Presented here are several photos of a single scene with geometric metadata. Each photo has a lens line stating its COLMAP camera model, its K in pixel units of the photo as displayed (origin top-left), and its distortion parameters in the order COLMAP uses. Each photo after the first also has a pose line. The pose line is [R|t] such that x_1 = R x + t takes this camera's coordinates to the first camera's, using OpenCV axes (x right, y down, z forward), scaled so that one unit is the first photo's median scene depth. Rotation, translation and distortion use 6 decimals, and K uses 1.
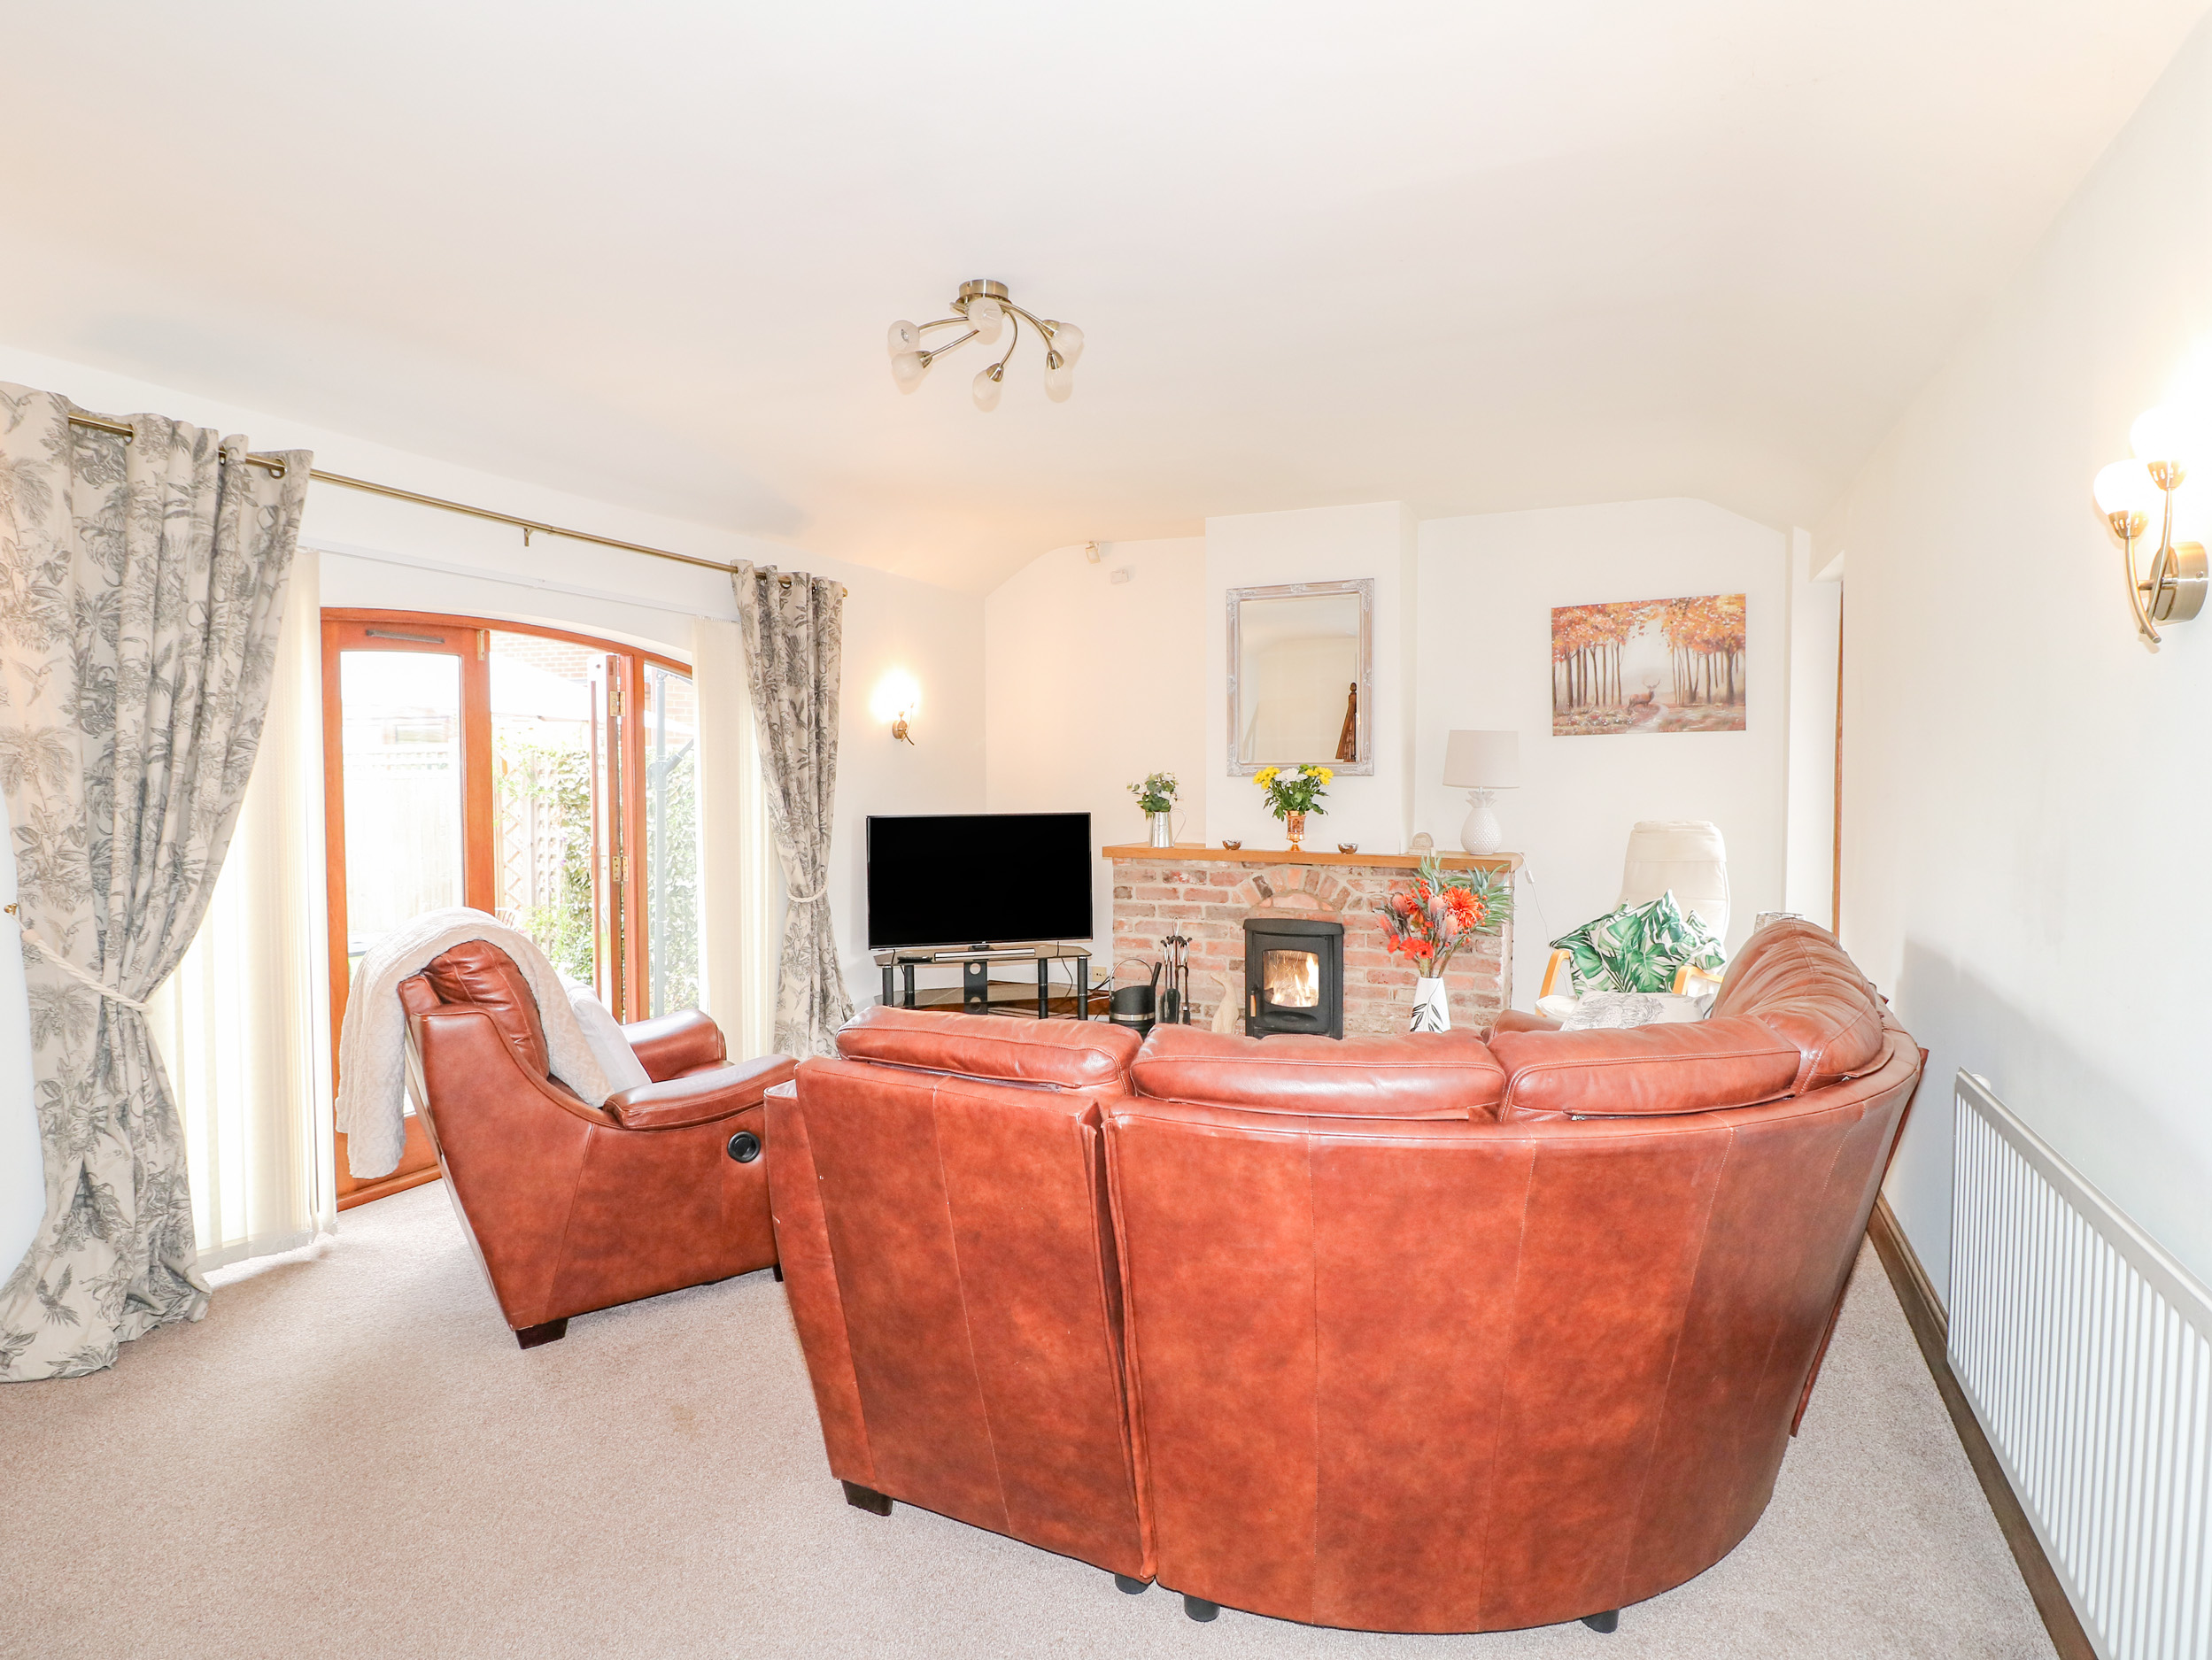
lens RADIAL K [[1138.9, 0, 1104.5], [0, 1138.9, 824.9], [0, 0, 1]] dist [-0.009520, -0.007938]
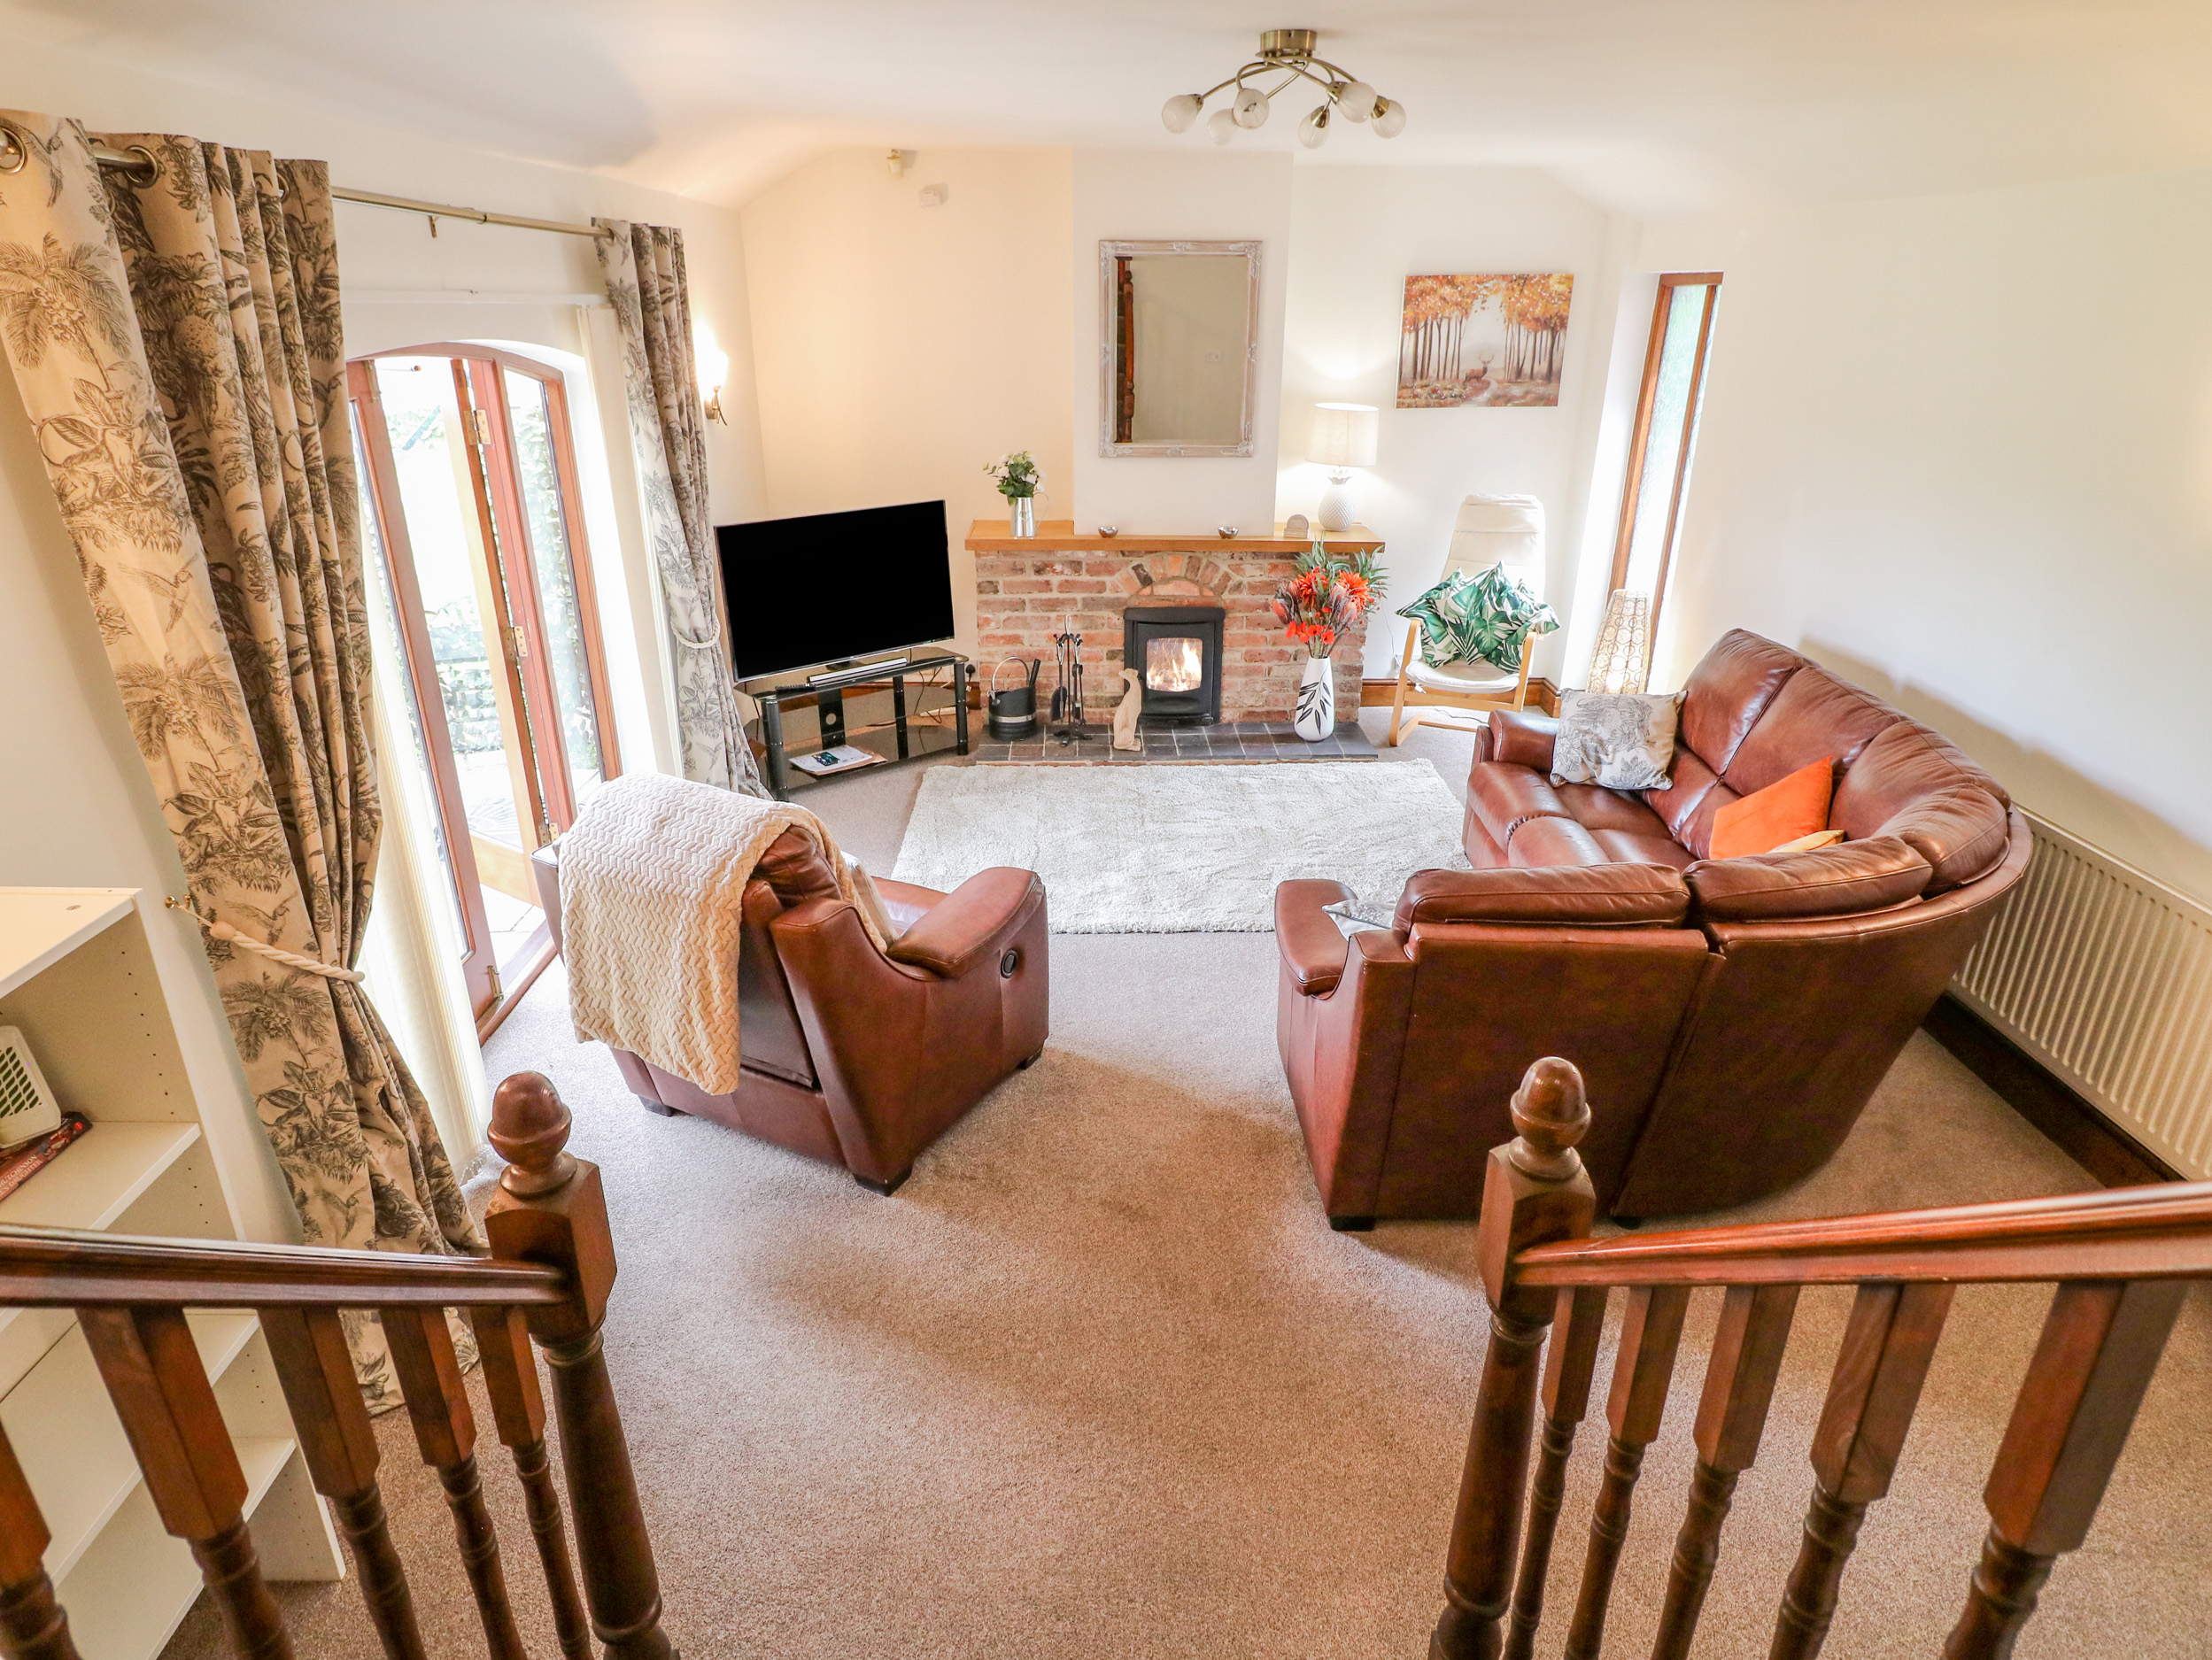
lens RADIAL K [[1251.1, 0, 1109.7], [0, 1251.1, 826.5], [0, 0, 1]] dist [-0.003206, -0.002519]
pose [[0.897592, -0.165020, 0.408774, -0.385726], [0.013549, 0.937179, 0.348584, -0.126073], [-0.440618, -0.307348, 0.843441, 0.031051]]
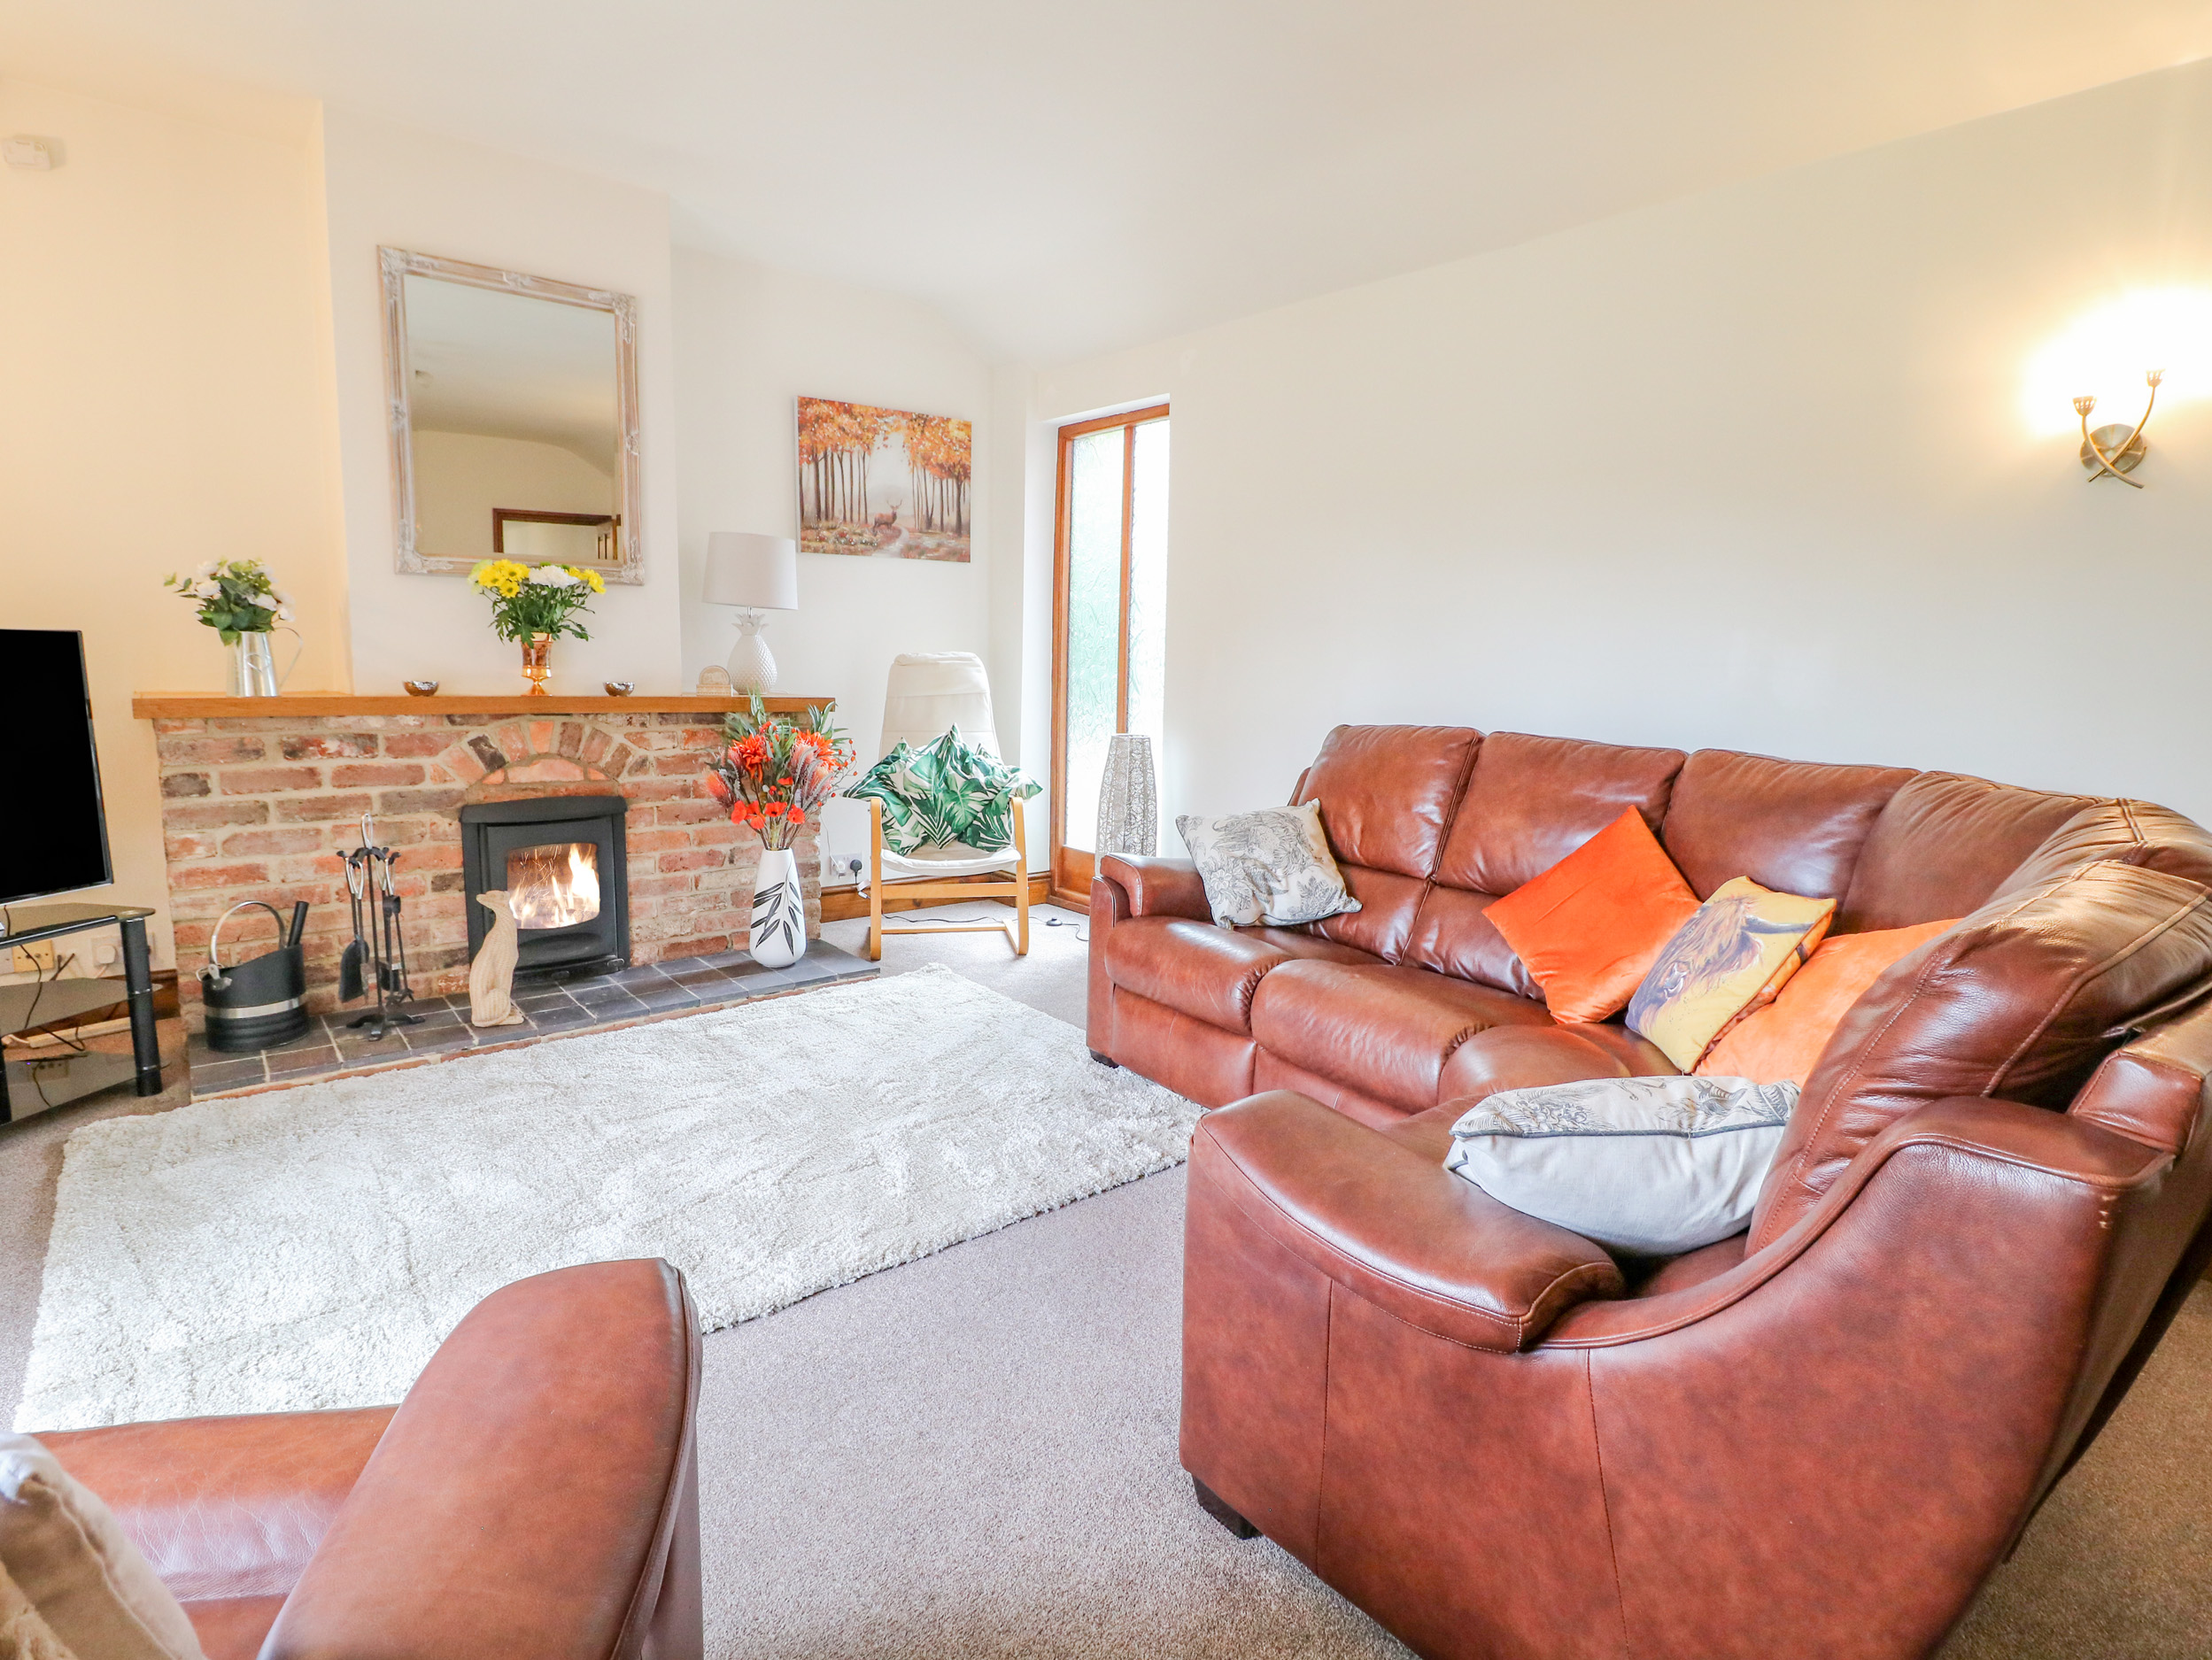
lens RADIAL K [[1138.9, 0, 1108.2], [0, 1138.9, 817.5], [0, 0, 1]] dist [-0.009520, -0.007938]
pose [[0.431661, -0.115362, 0.894629, -0.298035], [0.016509, 0.992633, 0.120034, 0.020832], [-0.901885, -0.037044, 0.430385, 0.434075]]
